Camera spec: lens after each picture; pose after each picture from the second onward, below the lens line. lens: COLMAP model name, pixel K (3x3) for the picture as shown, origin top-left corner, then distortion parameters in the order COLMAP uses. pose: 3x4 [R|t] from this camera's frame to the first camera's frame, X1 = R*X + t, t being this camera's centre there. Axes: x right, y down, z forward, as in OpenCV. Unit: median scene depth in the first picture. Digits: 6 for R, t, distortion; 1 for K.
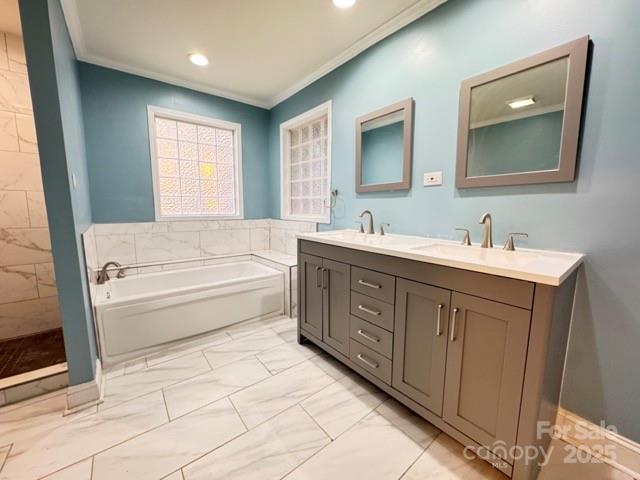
lens RADIAL K [[256.3, 0, 321.1], [0, 256.3, 238.2], [0, 0, 1]] dist [-0.002577, 0.000619]
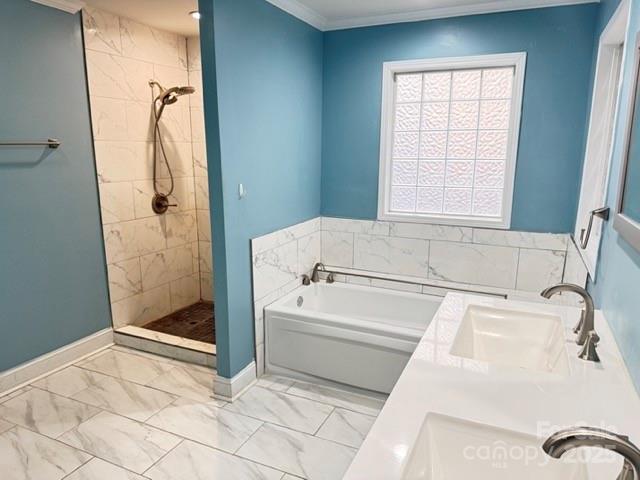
lens RADIAL K [[455.1, 0, 321.9], [0, 455.1, 241.4], [0, 0, 1]] dist [0.048535, -0.056119]
pose [[0.449471, 0.179604, -0.875054, 0.550445], [-0.112833, 0.983148, 0.143834, -0.210200], [0.886140, 0.034086, 0.462161, 0.286104]]
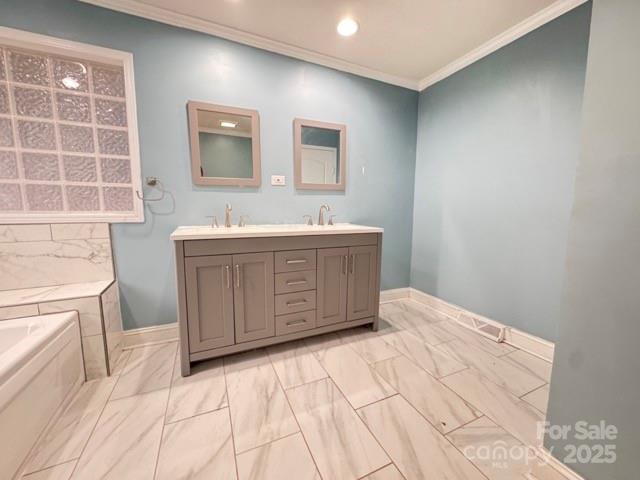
lens RADIAL K [[256.3, 0, 318.3], [0, 256.3, 237.4], [0, 0, 1]] dist [-0.002577, 0.000619]
pose [[0.247069, -0.119373, 0.961617, -0.647937], [0.110653, 0.989367, 0.094388, -0.030573], [-0.962659, 0.083086, 0.257651, 0.367579]]
